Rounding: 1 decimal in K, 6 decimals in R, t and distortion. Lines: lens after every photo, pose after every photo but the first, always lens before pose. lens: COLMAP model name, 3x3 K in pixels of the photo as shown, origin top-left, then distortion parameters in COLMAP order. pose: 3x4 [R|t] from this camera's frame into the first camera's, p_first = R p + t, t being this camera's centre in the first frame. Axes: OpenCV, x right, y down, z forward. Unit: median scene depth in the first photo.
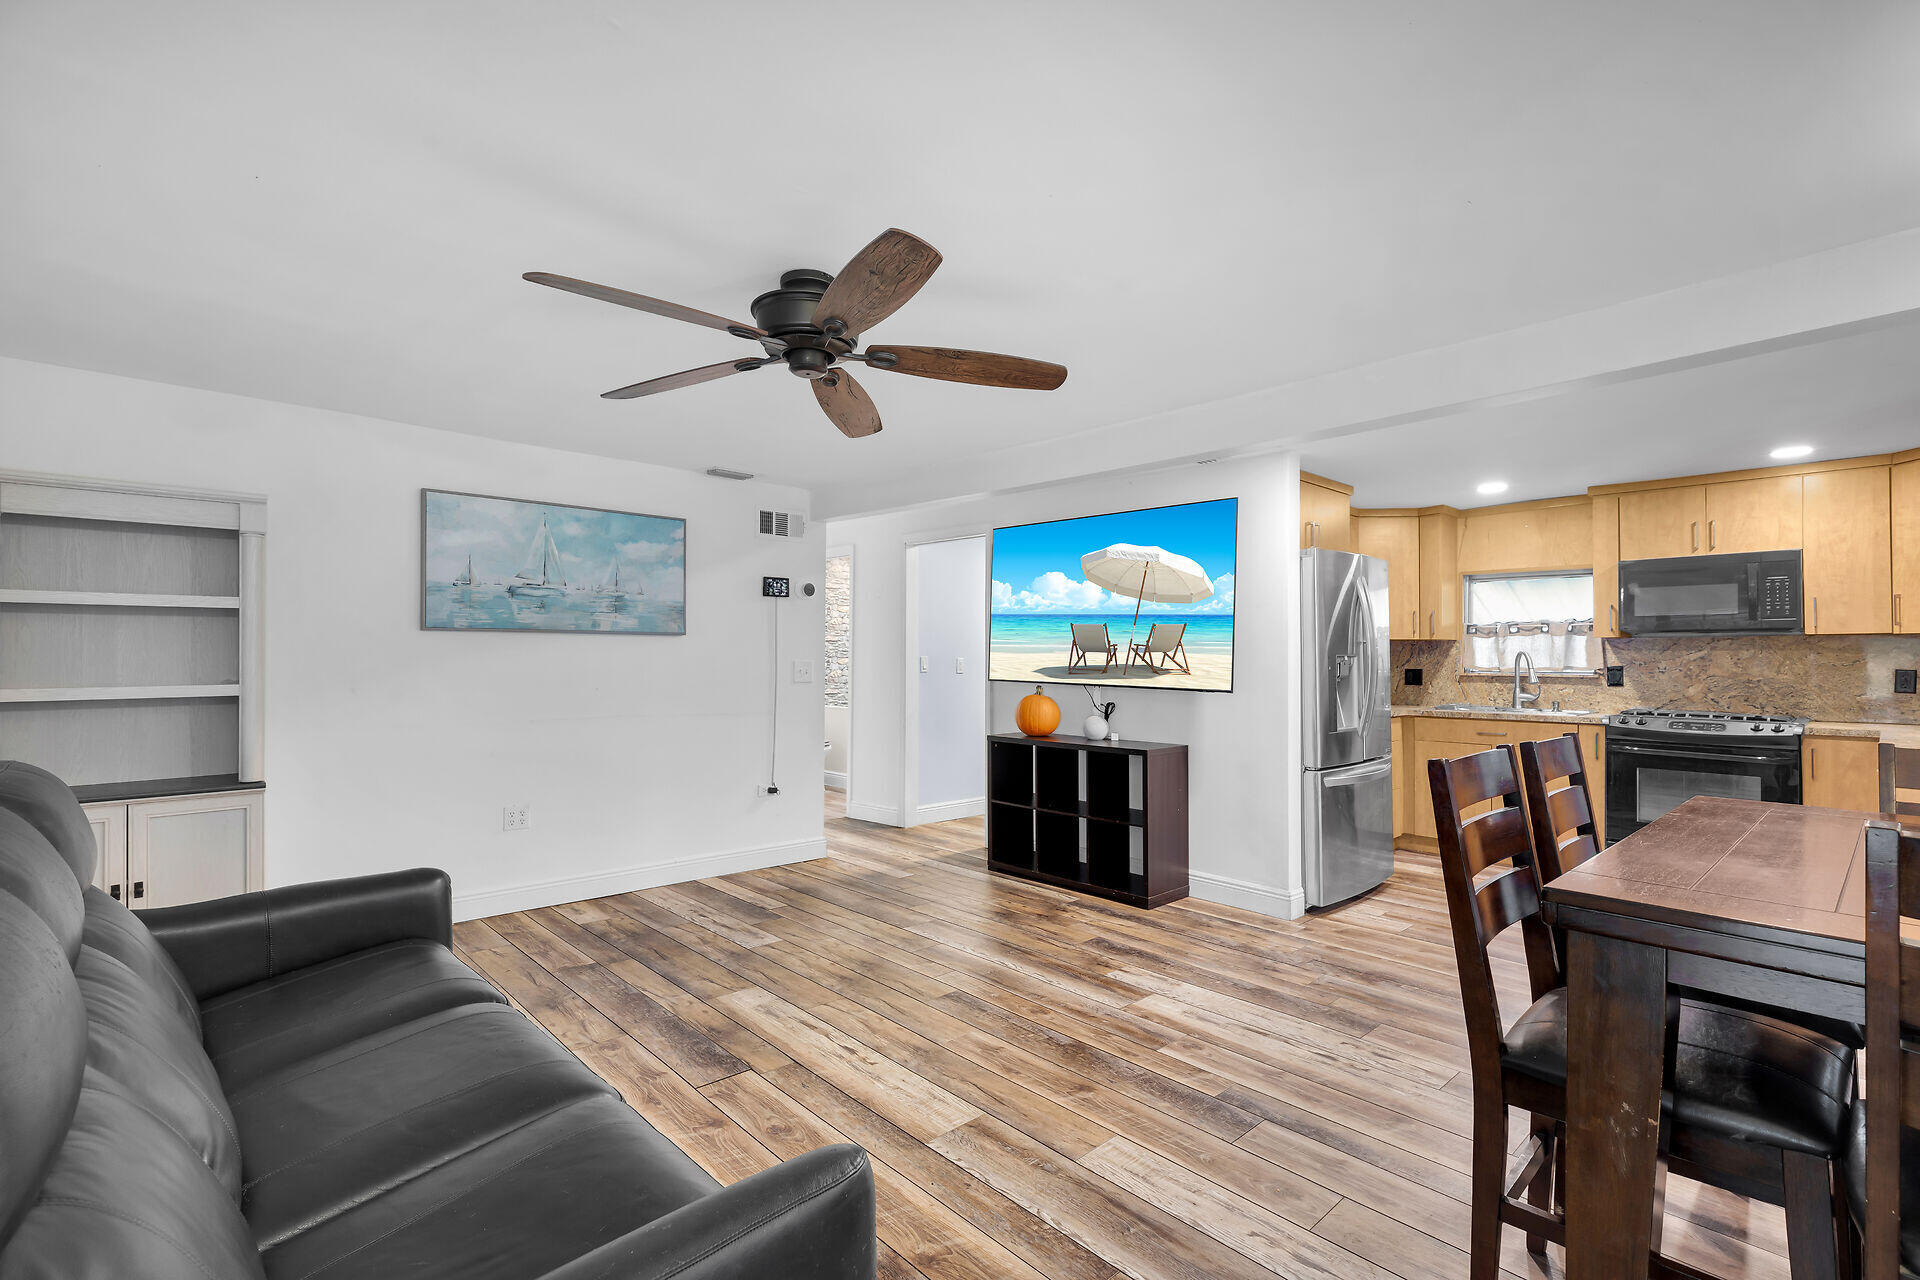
lens RADIAL K [[869.0, 0, 959.8], [0, 869.0, 648.0], [0, 0, 1]] dist [0.000759, 0.000547]
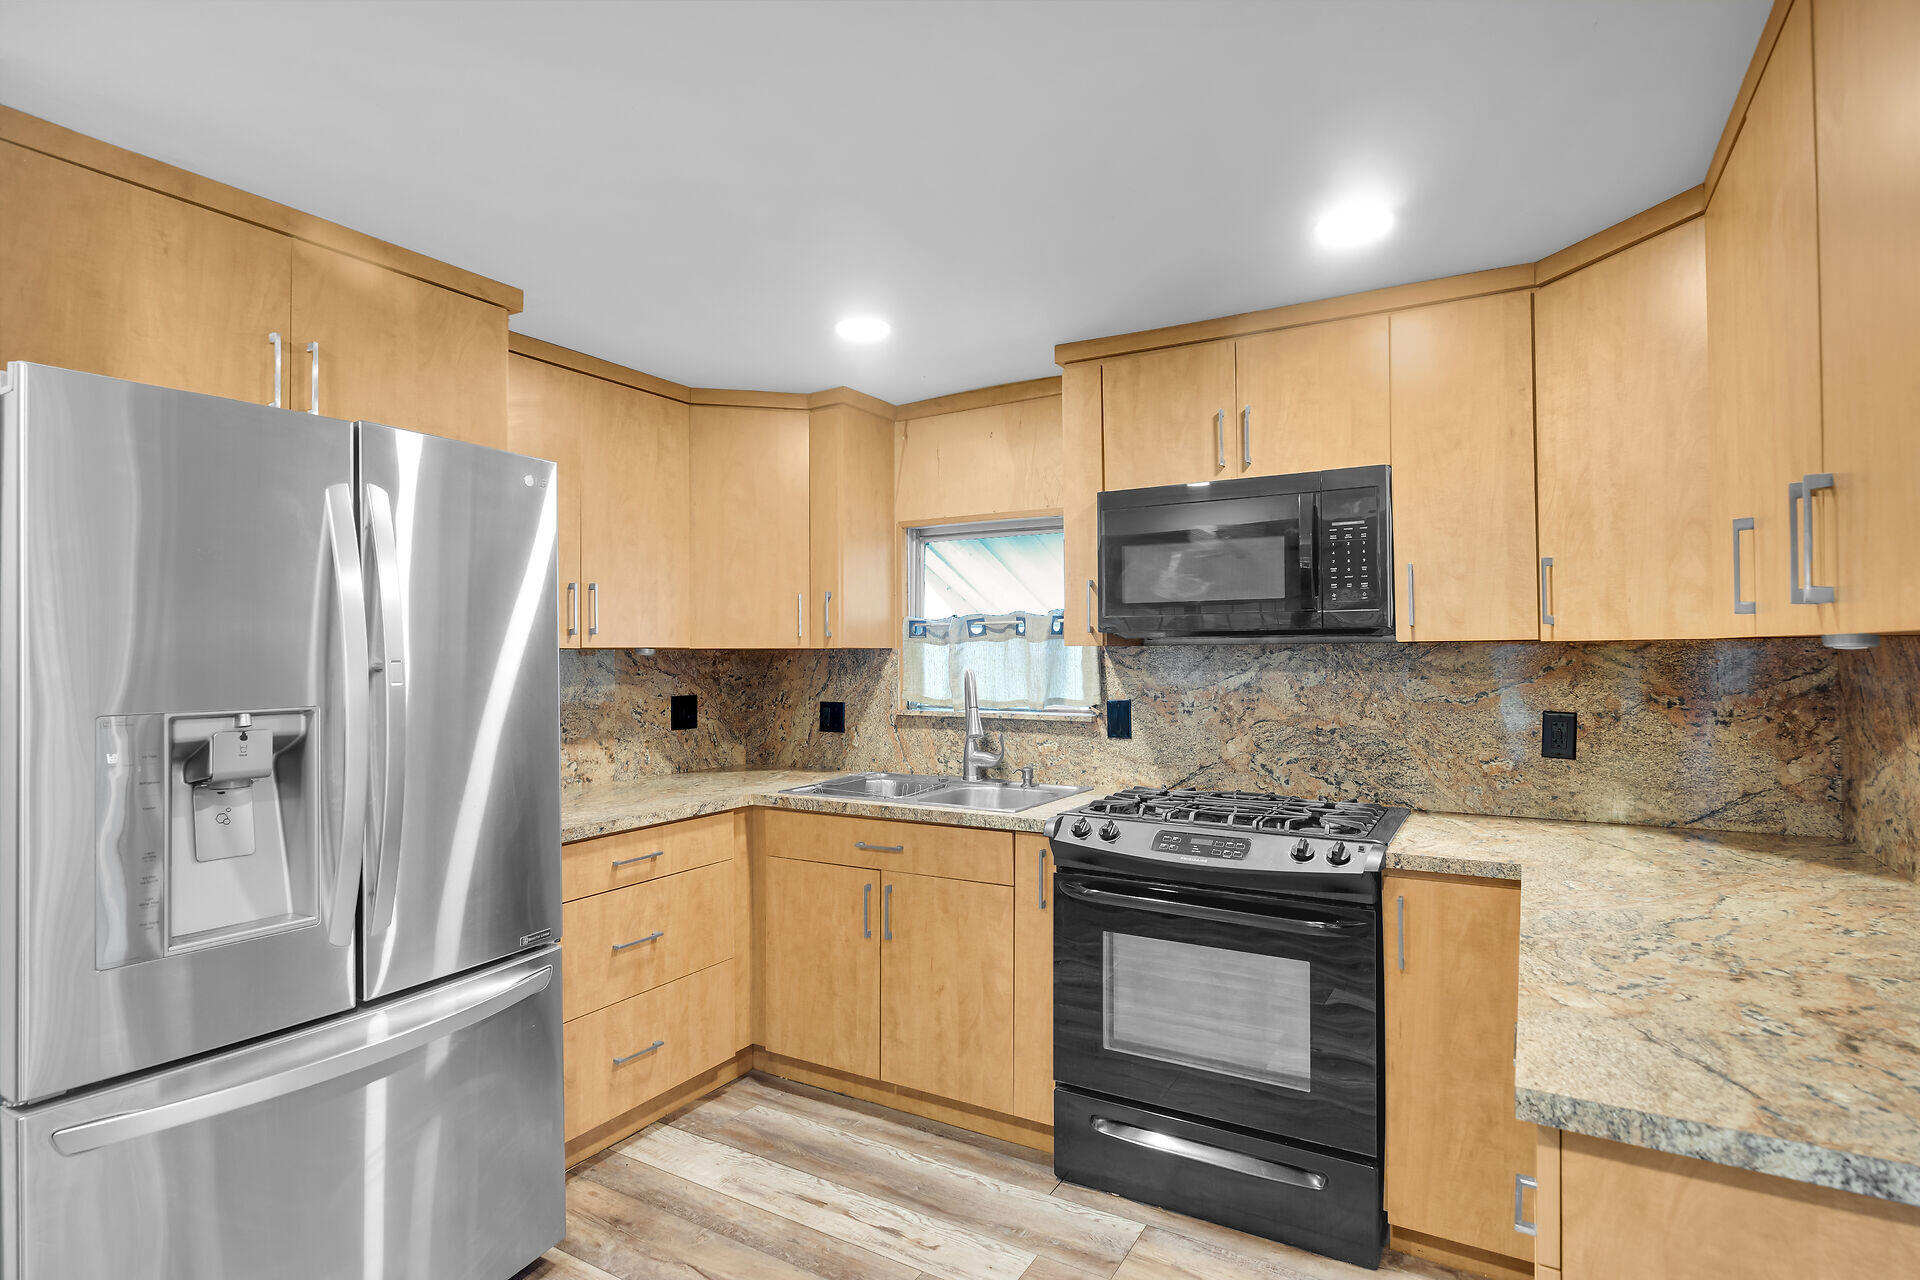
lens RADIAL K [[961.6, 0, 960.0], [0, 961.6, 640.0], [0, 0, 1]] dist [-0.003822, -0.000198]
pose [[0.959020, -0.003629, 0.283316, 0.504779], [0.004977, 0.999979, -0.004036, -0.013553], [-0.283295, 0.005281, 0.959018, 0.477907]]
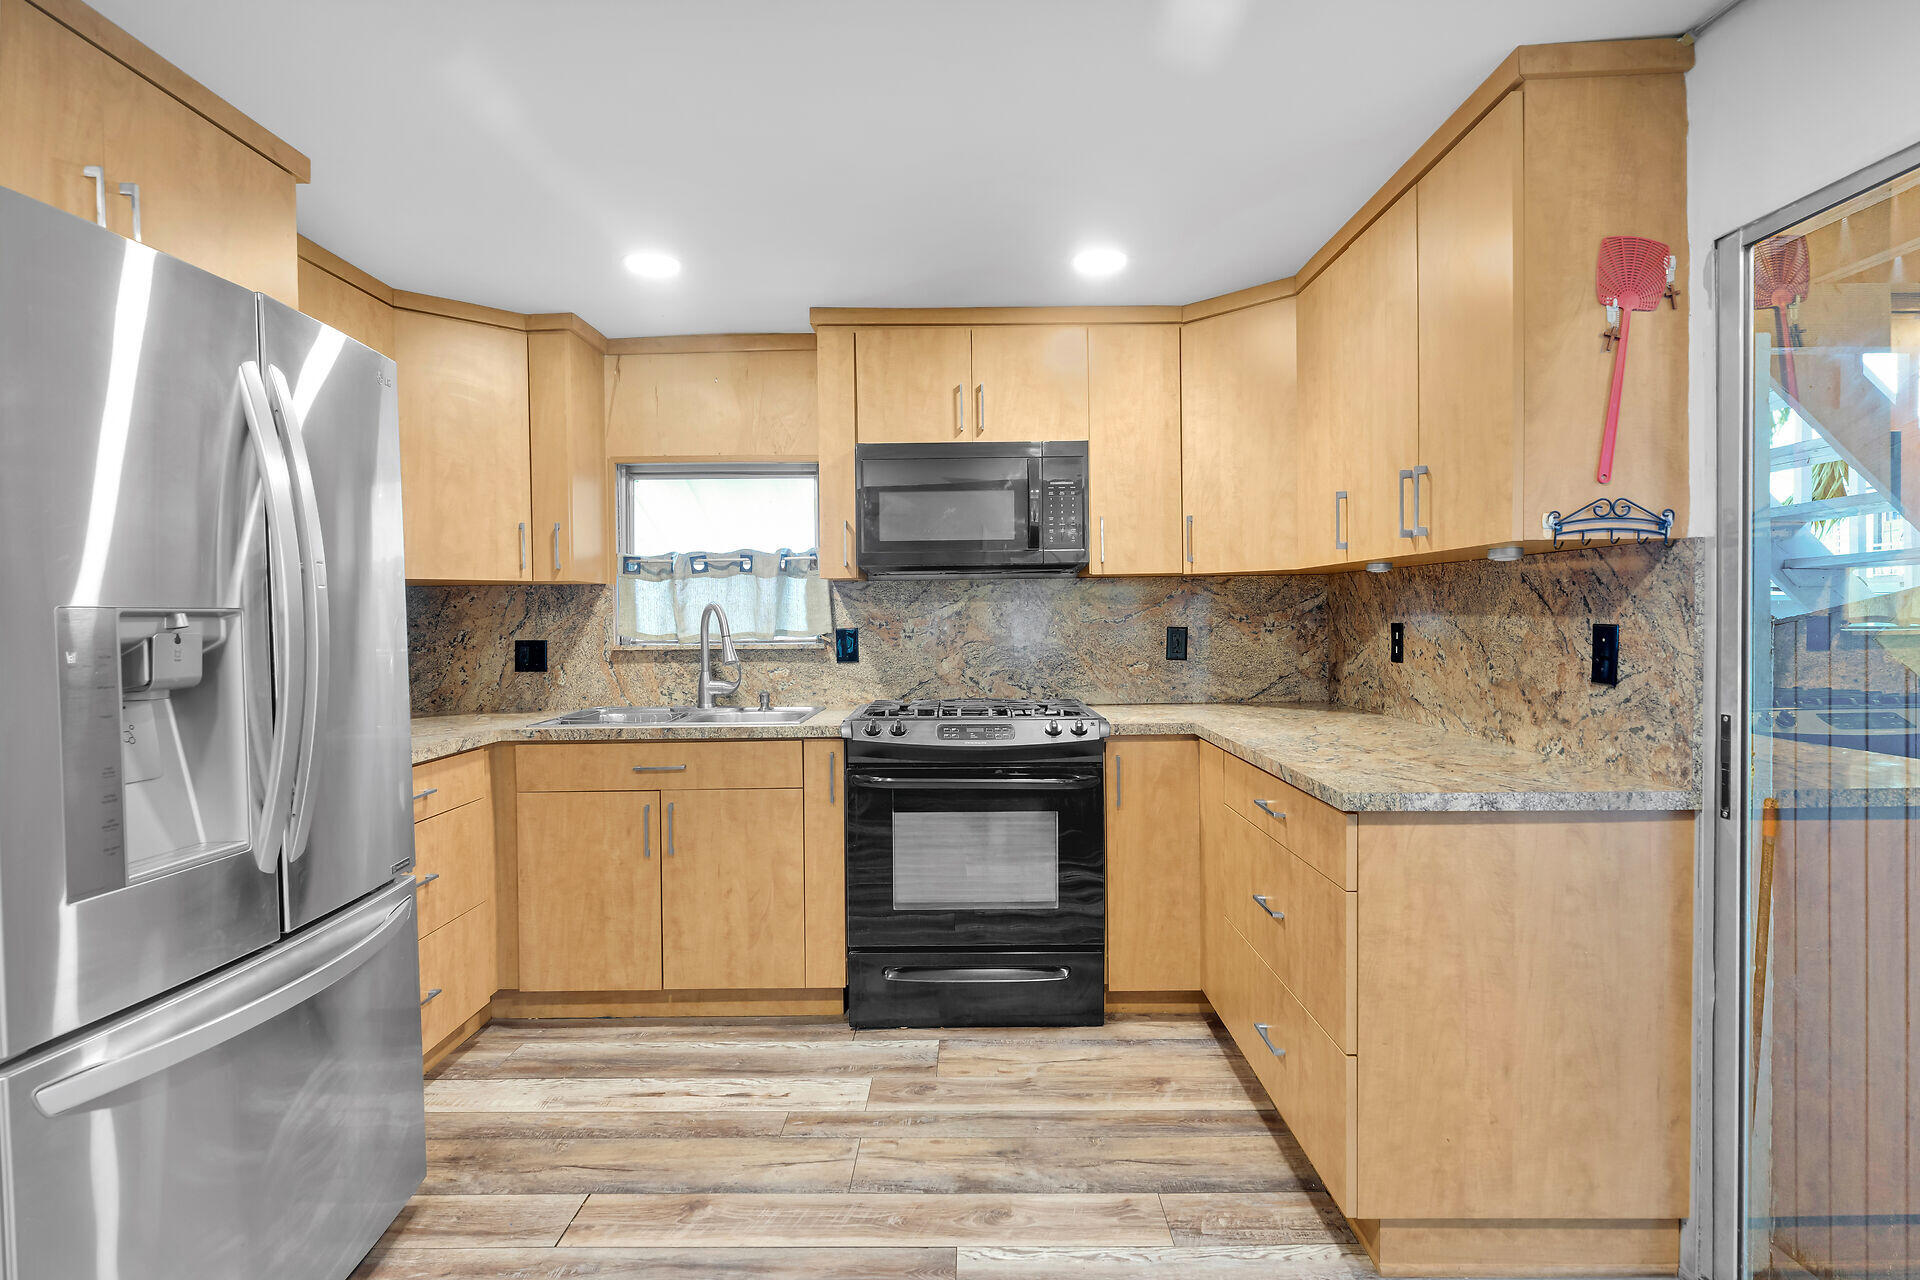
lens RADIAL K [[979.6, 0, 960.3], [0, 979.6, 635.0], [0, 0, 1]] dist [-0.001986, -0.000478]
pose [[0.687560, -0.023540, 0.725746, 0.324039], [0.005190, 0.999608, 0.027507, 0.007264], [-0.726109, -0.015146, 0.687413, 0.488698]]
